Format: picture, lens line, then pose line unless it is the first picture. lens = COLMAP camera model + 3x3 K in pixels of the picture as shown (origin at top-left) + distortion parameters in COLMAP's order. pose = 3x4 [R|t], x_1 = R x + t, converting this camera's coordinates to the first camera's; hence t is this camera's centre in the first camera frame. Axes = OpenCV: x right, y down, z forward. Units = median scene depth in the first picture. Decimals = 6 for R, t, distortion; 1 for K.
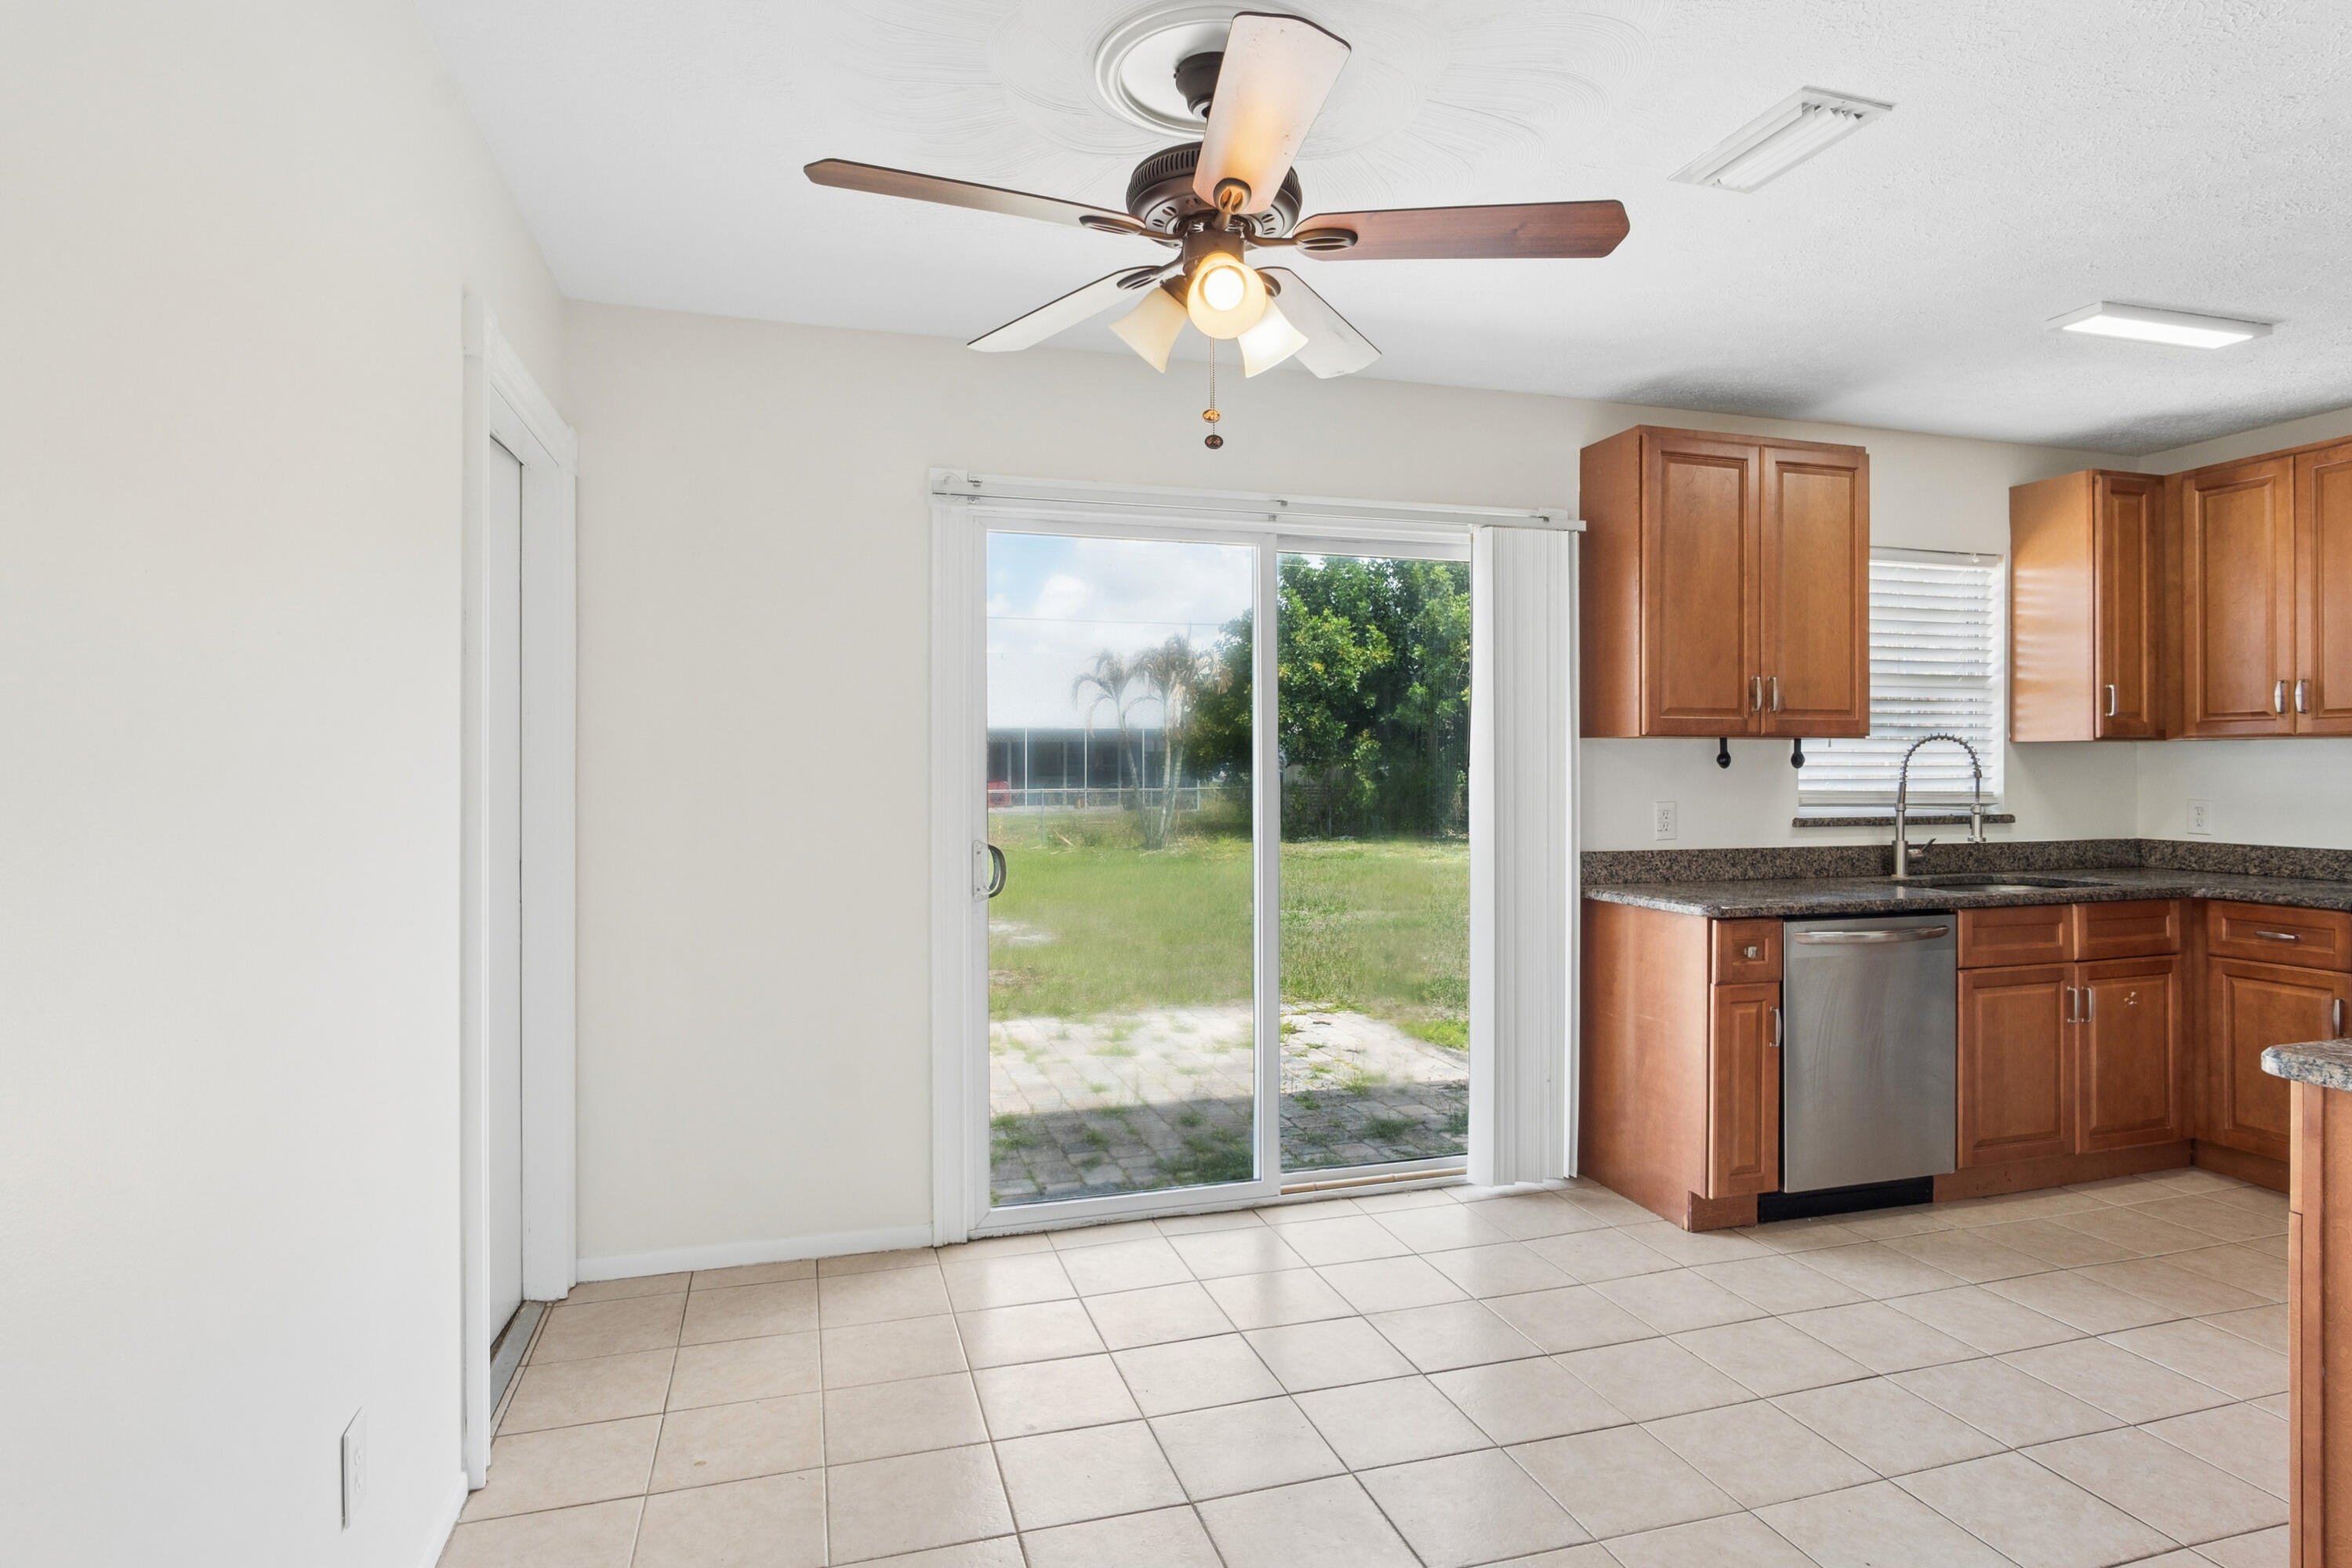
lens RADIAL K [[1230.5, 0, 1195.4], [0, 1230.5, 758.4], [0, 0, 1]] dist [-0.021717, 0.009656]
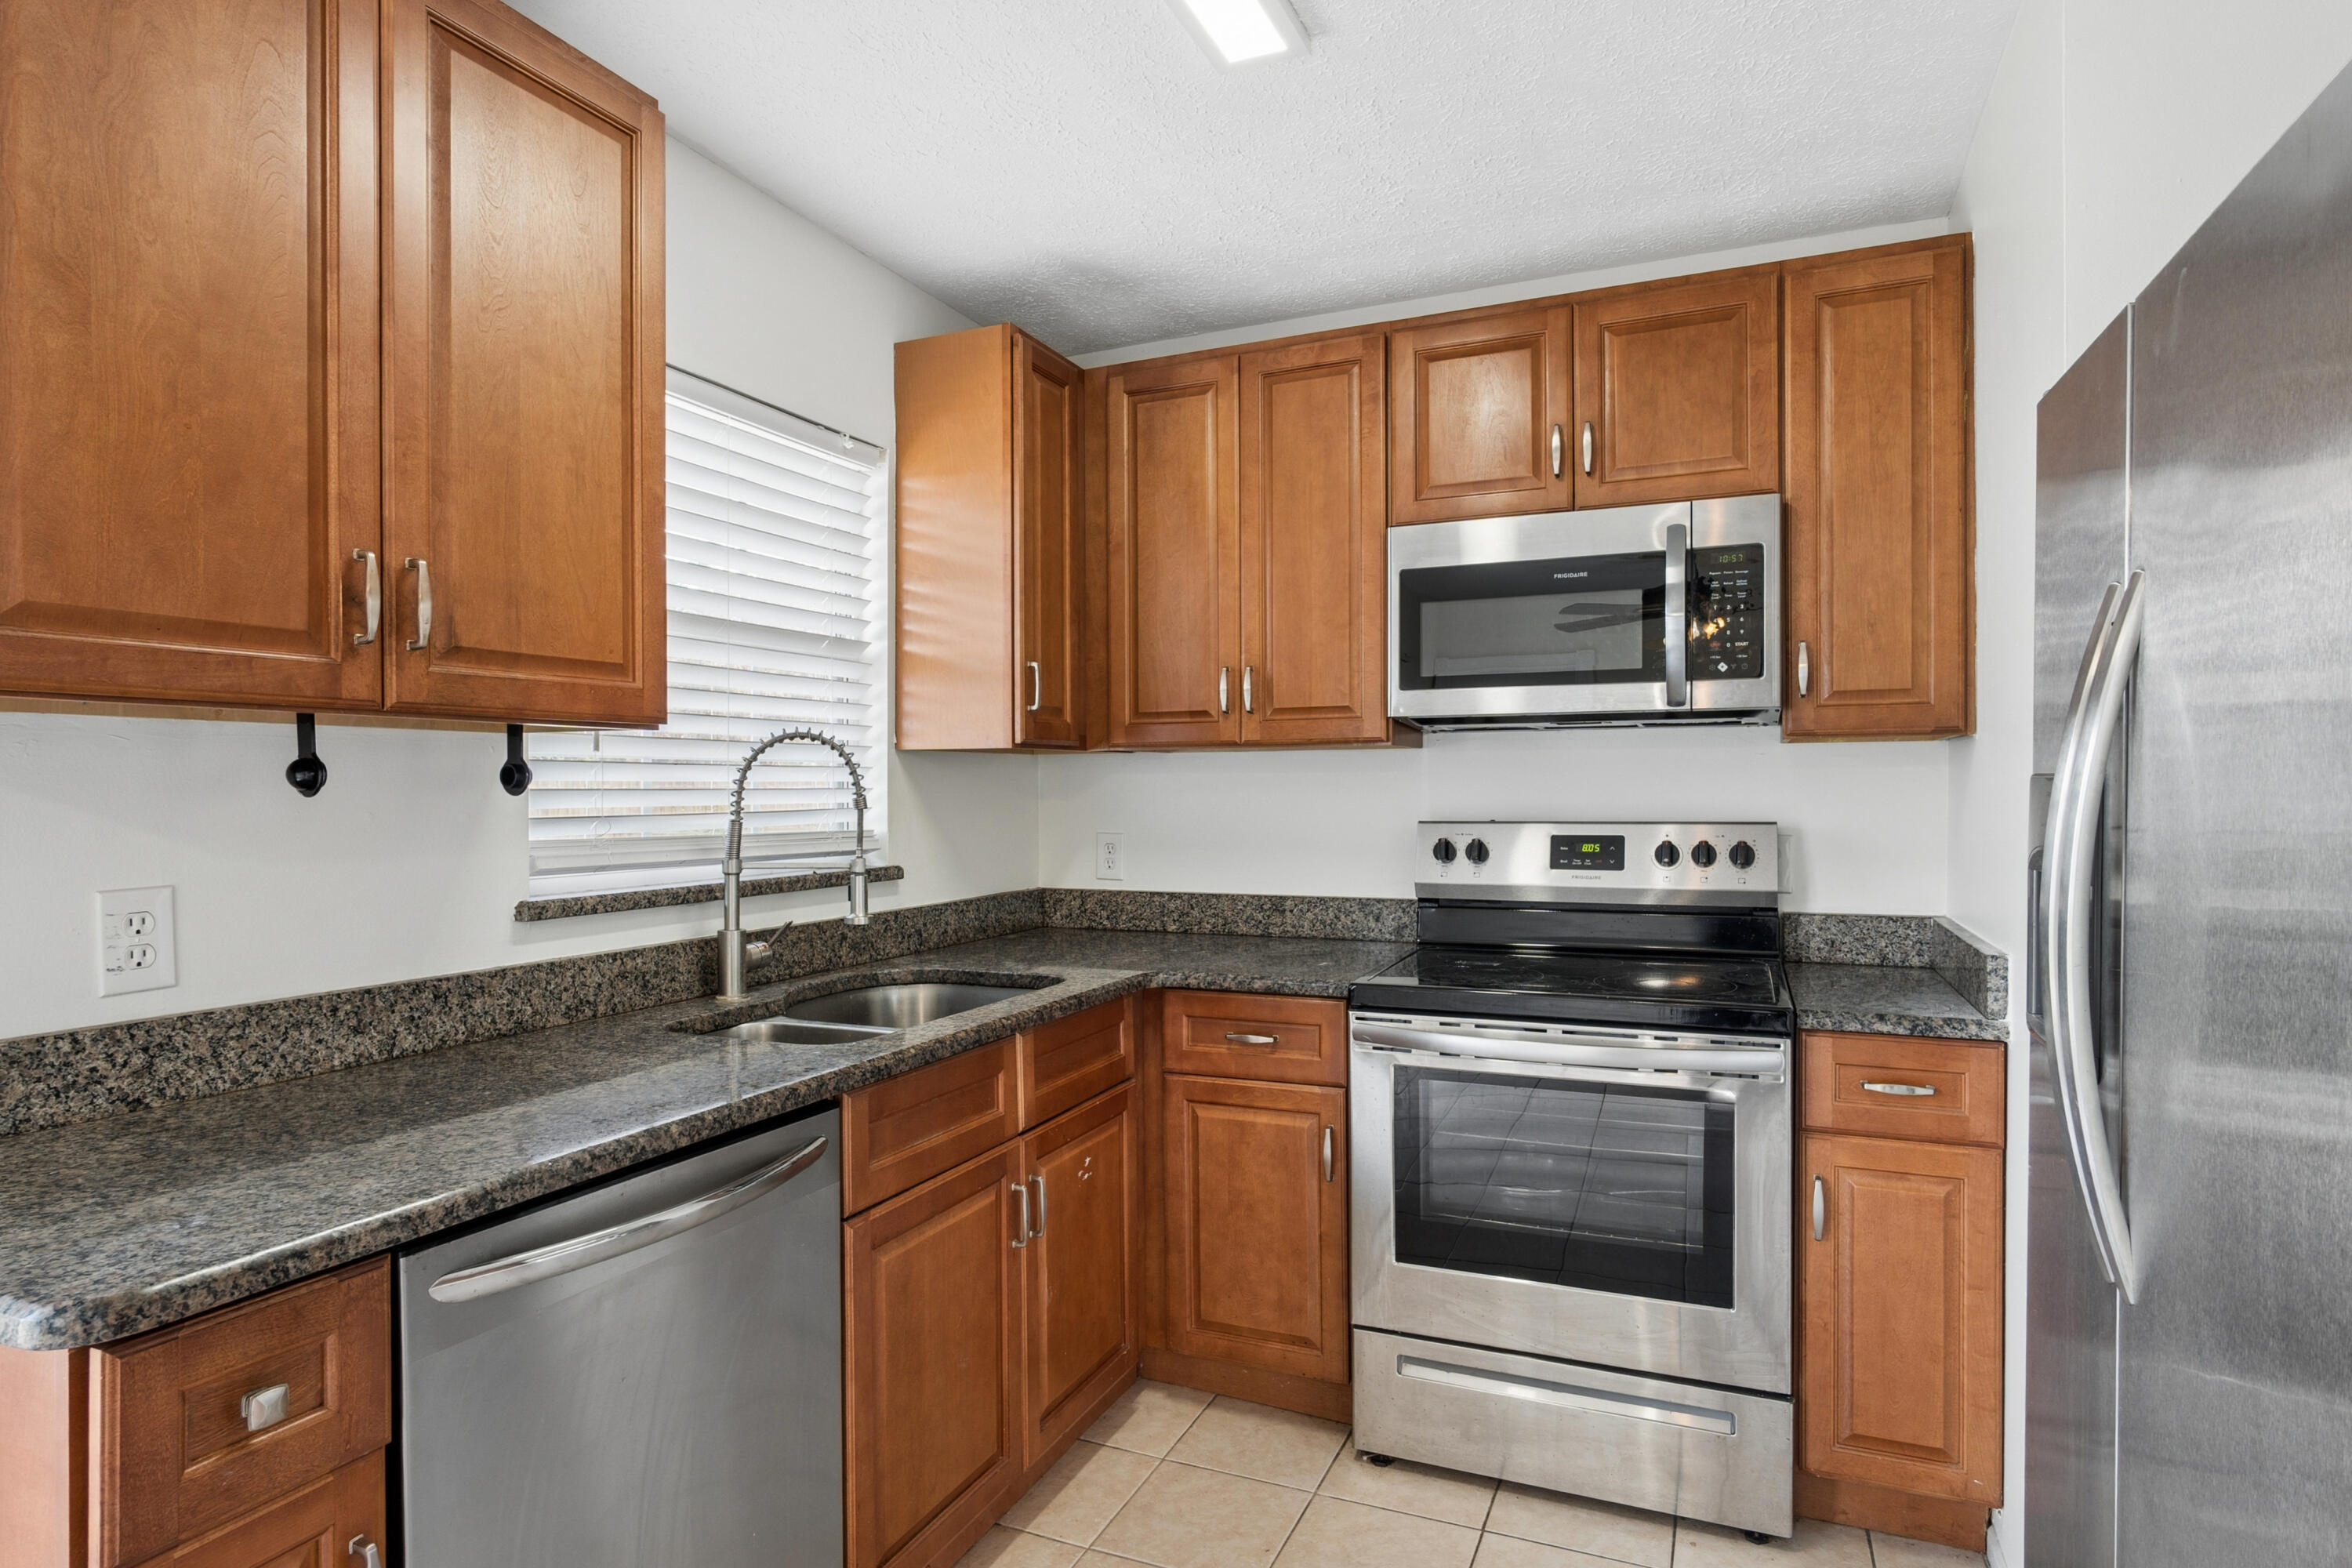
lens RADIAL K [[1253.0, 0, 1179.3], [0, 1253.0, 800.4], [0, 0, 1]] dist [-0.011748, 0.001398]
pose [[0.654946, -0.010984, 0.755595, 0.312944], [0.000273, 0.999898, 0.014300, 0.003660], [-0.755675, -0.009160, 0.654882, 0.530673]]
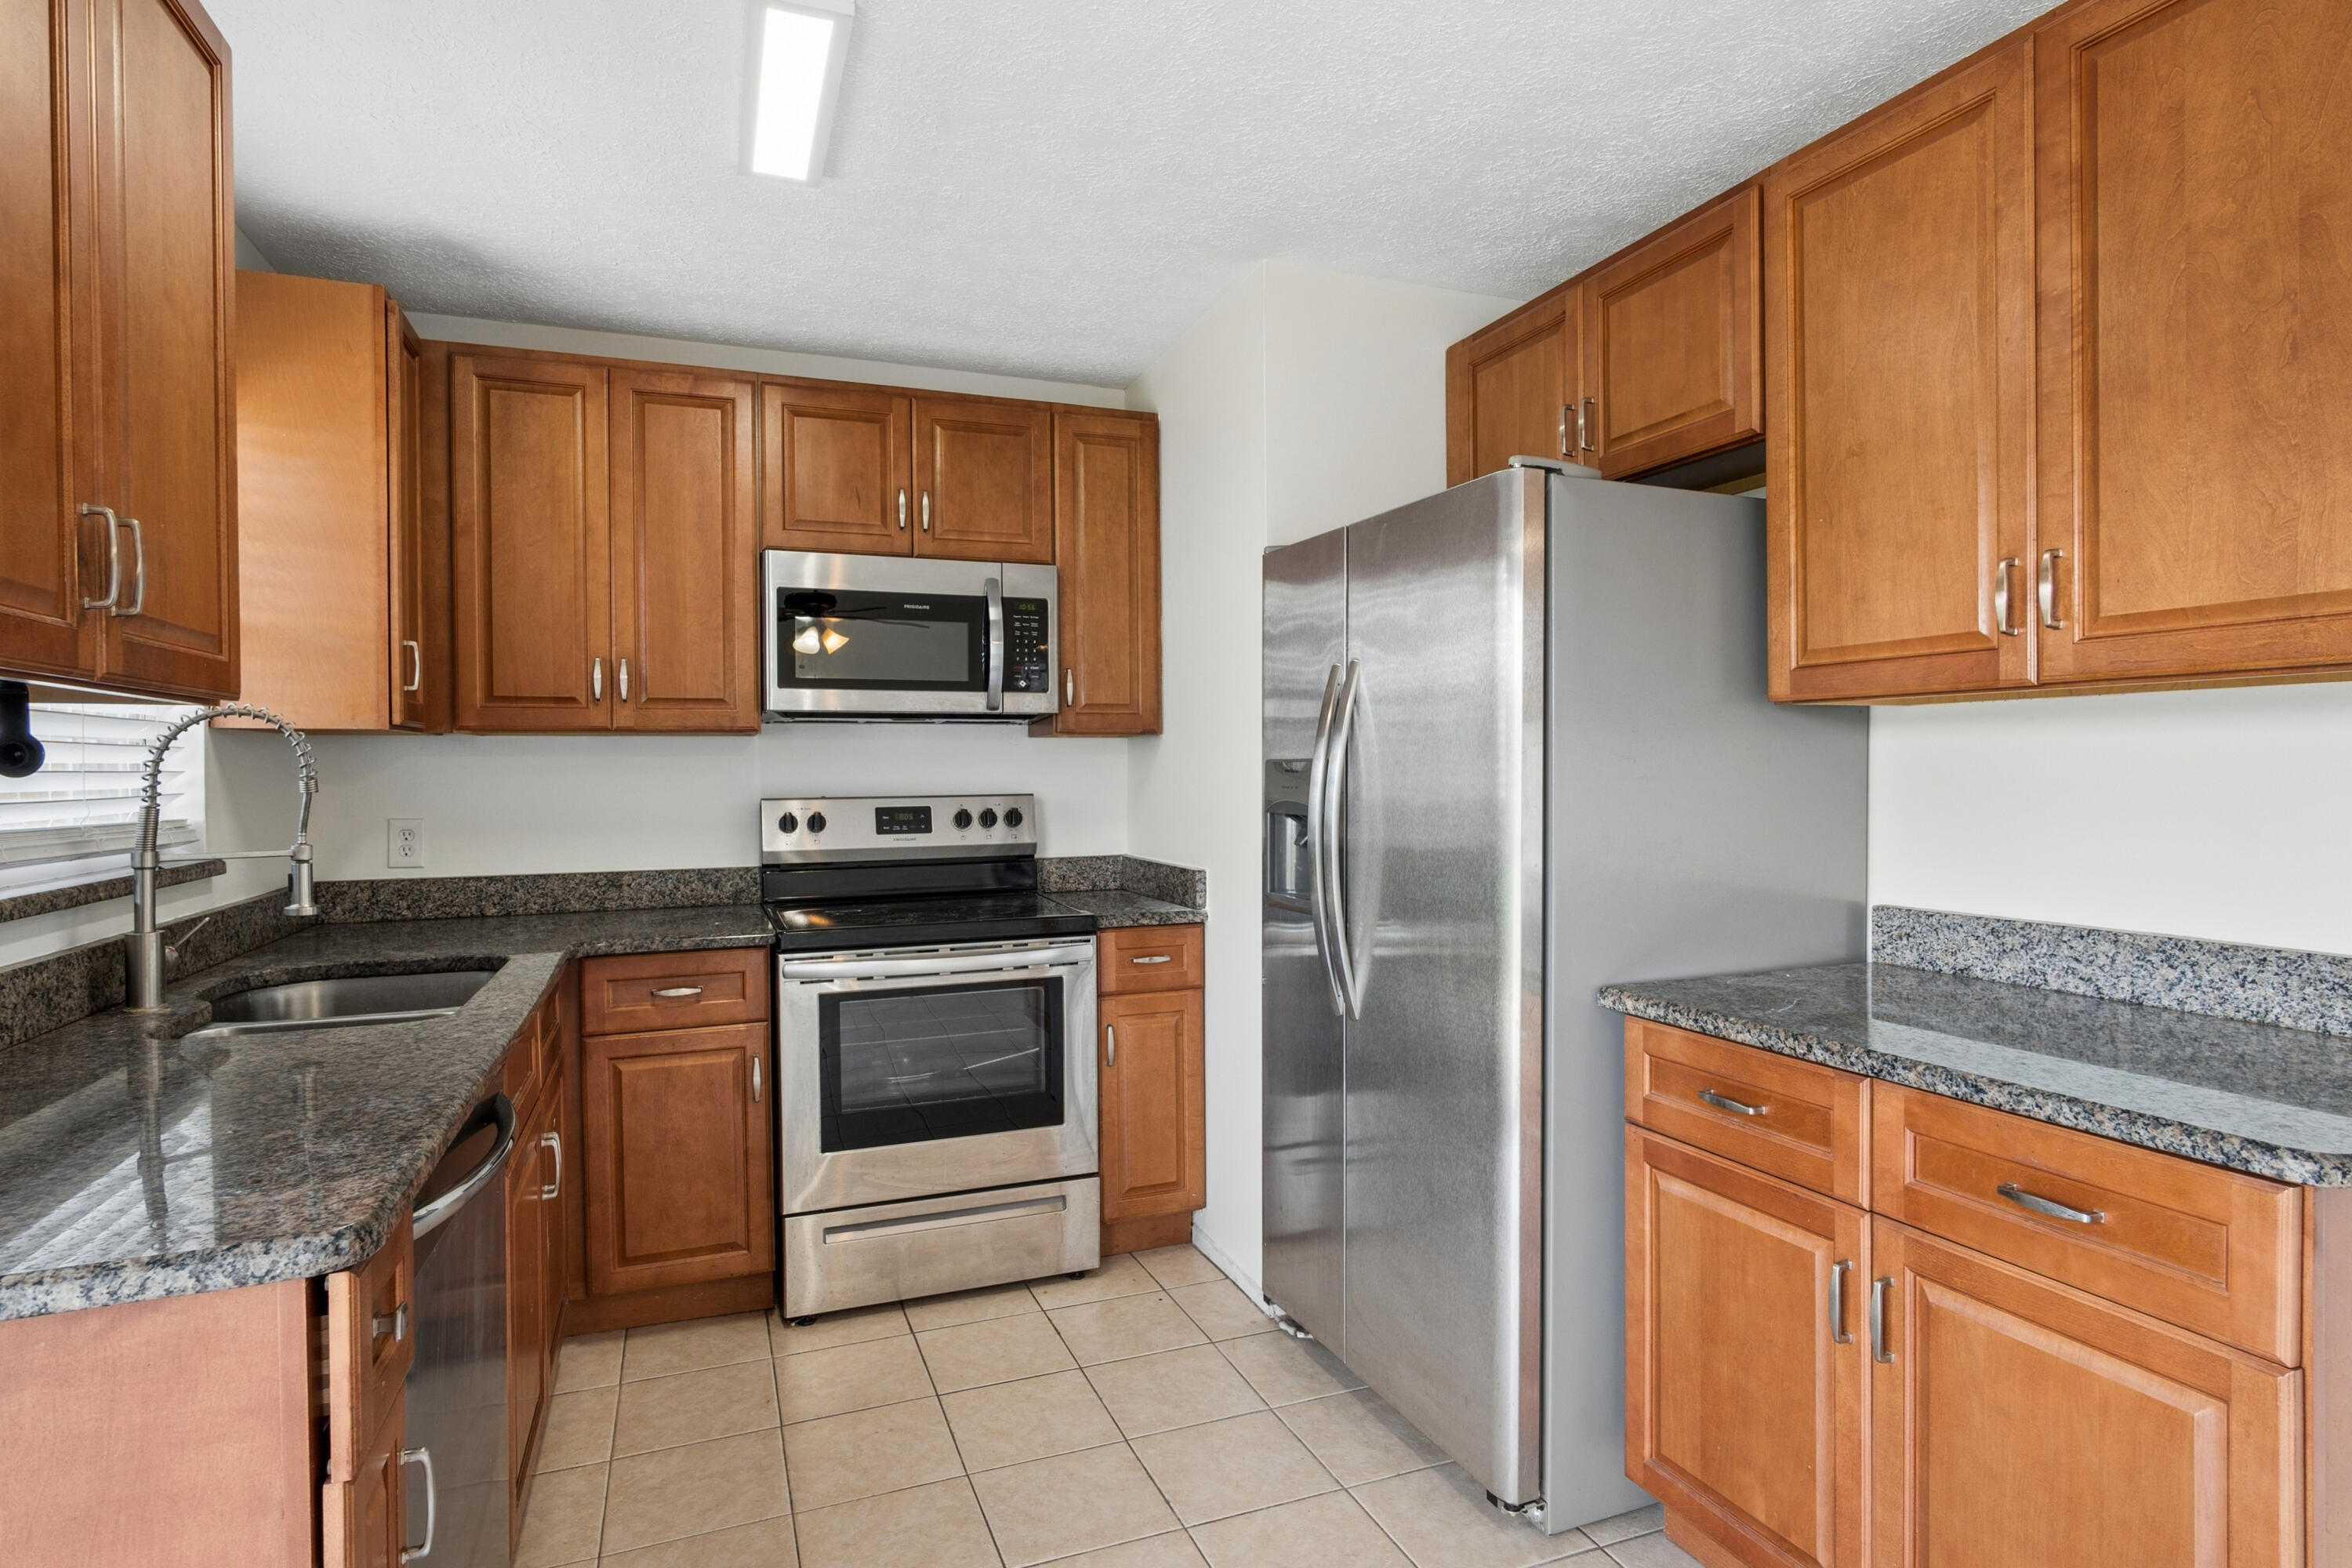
lens RADIAL K [[1243.9, 0, 1176.0], [0, 1243.9, 784.0], [0, 0, 1]] dist [-0.013445, 0.007837]
pose [[-0.067262, -0.012283, 0.997660, 0.089182], [0.001026, 0.999923, 0.012380, 0.006044], [-0.997735, 0.001856, -0.067244, 0.681332]]
